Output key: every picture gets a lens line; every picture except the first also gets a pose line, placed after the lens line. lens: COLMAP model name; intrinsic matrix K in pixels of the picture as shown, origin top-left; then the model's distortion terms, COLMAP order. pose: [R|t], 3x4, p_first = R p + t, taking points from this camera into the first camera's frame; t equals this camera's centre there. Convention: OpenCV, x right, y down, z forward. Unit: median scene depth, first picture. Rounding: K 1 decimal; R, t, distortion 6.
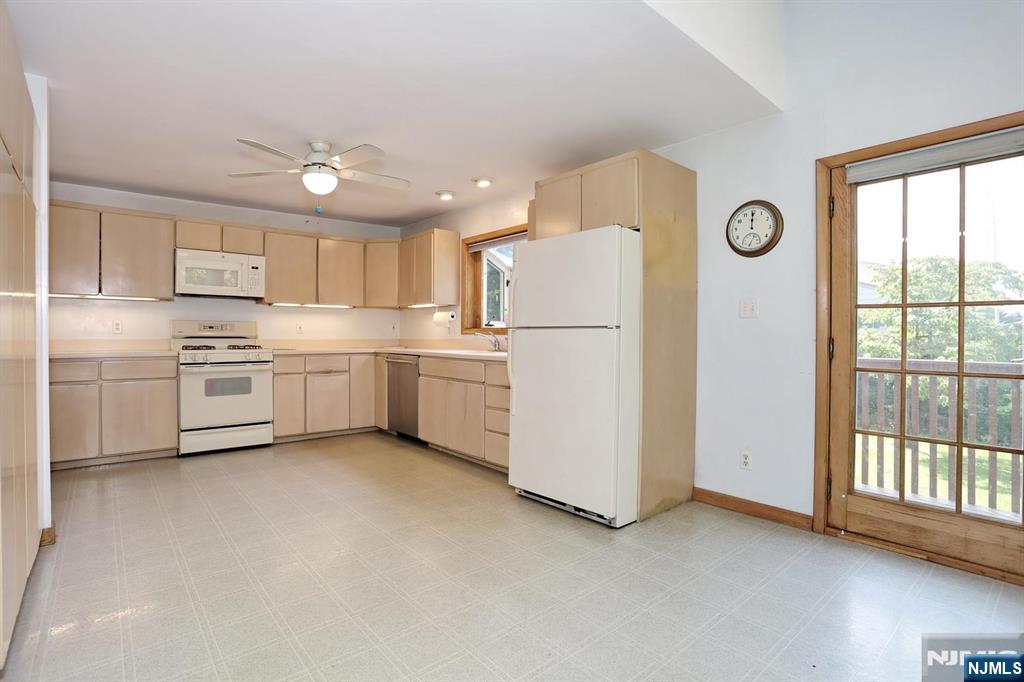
lens RADIAL K [[499.1, 0, 513.7], [0, 499.1, 337.1], [0, 0, 1]] dist [-0.045688, 0.004740]
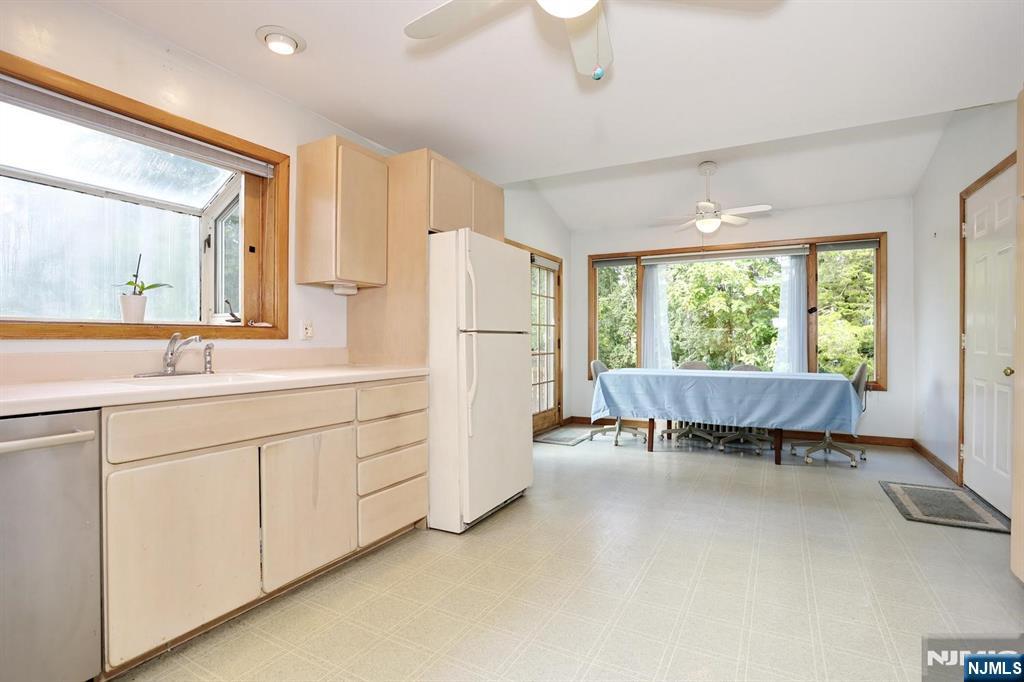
lens RADIAL K [[499.1, 0, 511.7], [0, 499.1, 338.7], [0, 0, 1]] dist [-0.045688, 0.004740]
pose [[-0.370803, -0.005176, 0.928697, -0.681703], [0.000841, 0.999982, 0.005909, -0.009477], [-0.928711, 0.002972, -0.370792, 1.034632]]
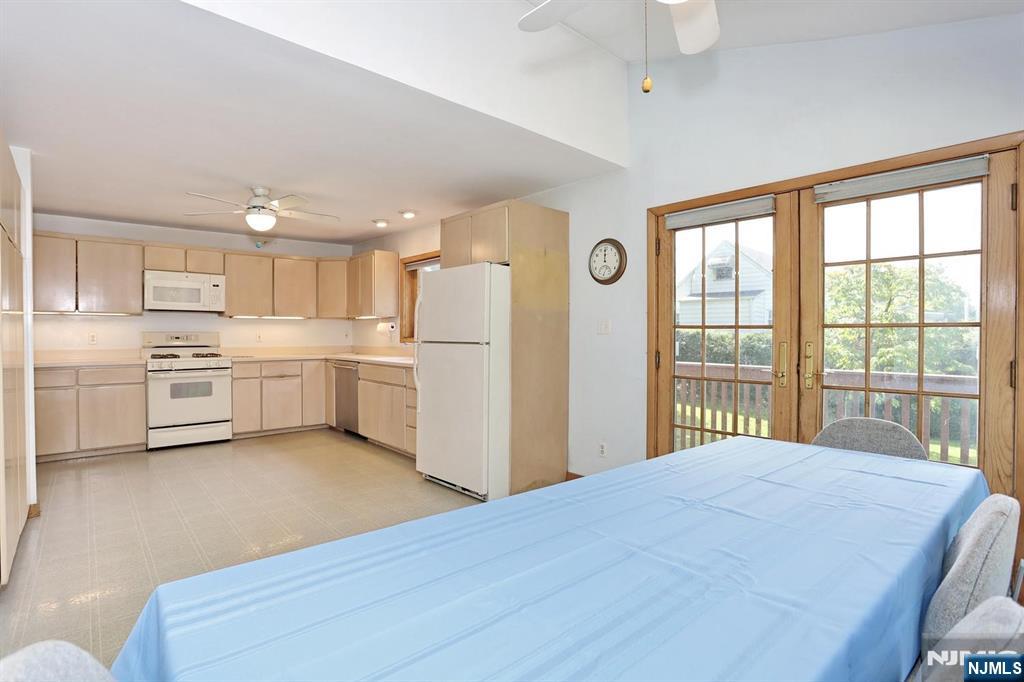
lens RADIAL K [[499.1, 0, 514.7], [0, 499.1, 336.6], [0, 0, 1]] dist [-0.045688, 0.004740]
pose [[0.999752, -0.003228, 0.022052, 0.174059], [0.003203, 0.999994, 0.001166, -0.026584], [-0.022055, -0.001095, 0.999756, -0.186585]]
